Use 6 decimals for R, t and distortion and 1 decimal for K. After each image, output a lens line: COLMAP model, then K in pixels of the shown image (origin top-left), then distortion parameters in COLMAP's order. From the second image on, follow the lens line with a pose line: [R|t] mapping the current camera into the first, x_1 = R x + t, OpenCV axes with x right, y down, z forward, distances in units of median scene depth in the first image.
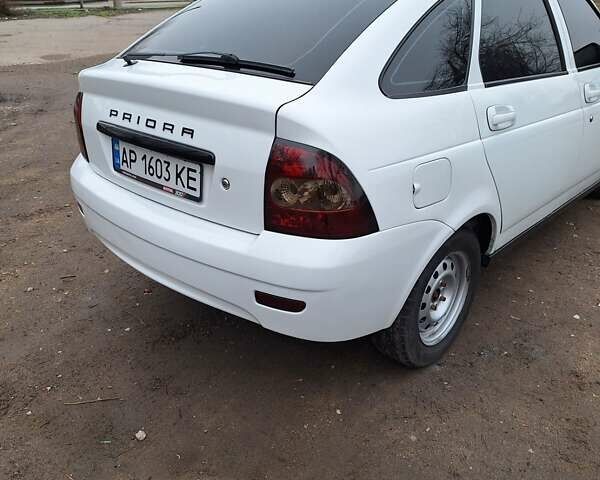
lens RADIAL K [[534.4, 0, 297.3], [0, 534.4, 235.0], [0, 0, 1]] dist [0.101866, -0.143906]
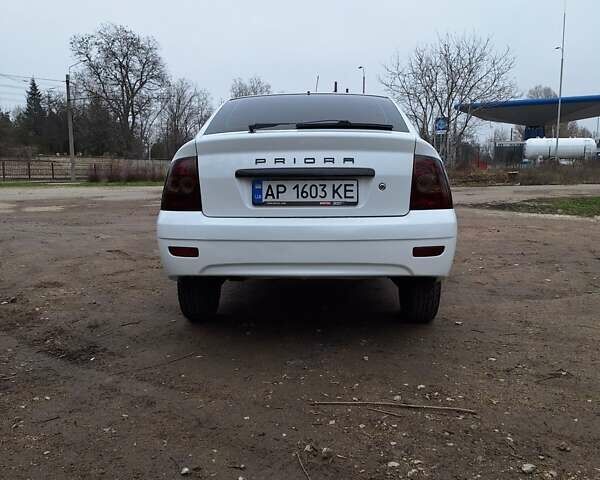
lens RADIAL K [[534.4, 0, 304.3], [0, 534.4, 234.6], [0, 0, 1]] dist [0.101866, -0.143906]
pose [[0.758702, -0.053761, 0.649216, -1.246267], [0.266397, 0.935055, -0.233892, 0.323339], [-0.594478, 0.350404, 0.723750, 0.014064]]
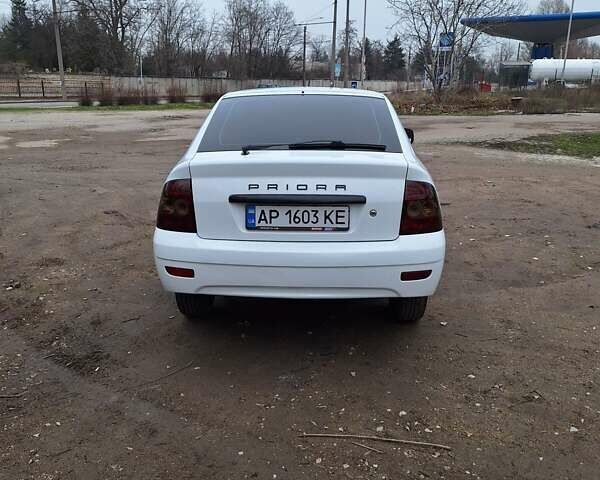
lens RADIAL K [[534.4, 0, 298.5], [0, 534.4, 234.8], [0, 0, 1]] dist [0.101866, -0.143906]
pose [[0.762470, -0.147388, 0.630012, -1.232769], [0.257418, 0.962431, -0.086383, 0.046605], [-0.593612, 0.228041, 0.771766, -0.112078]]
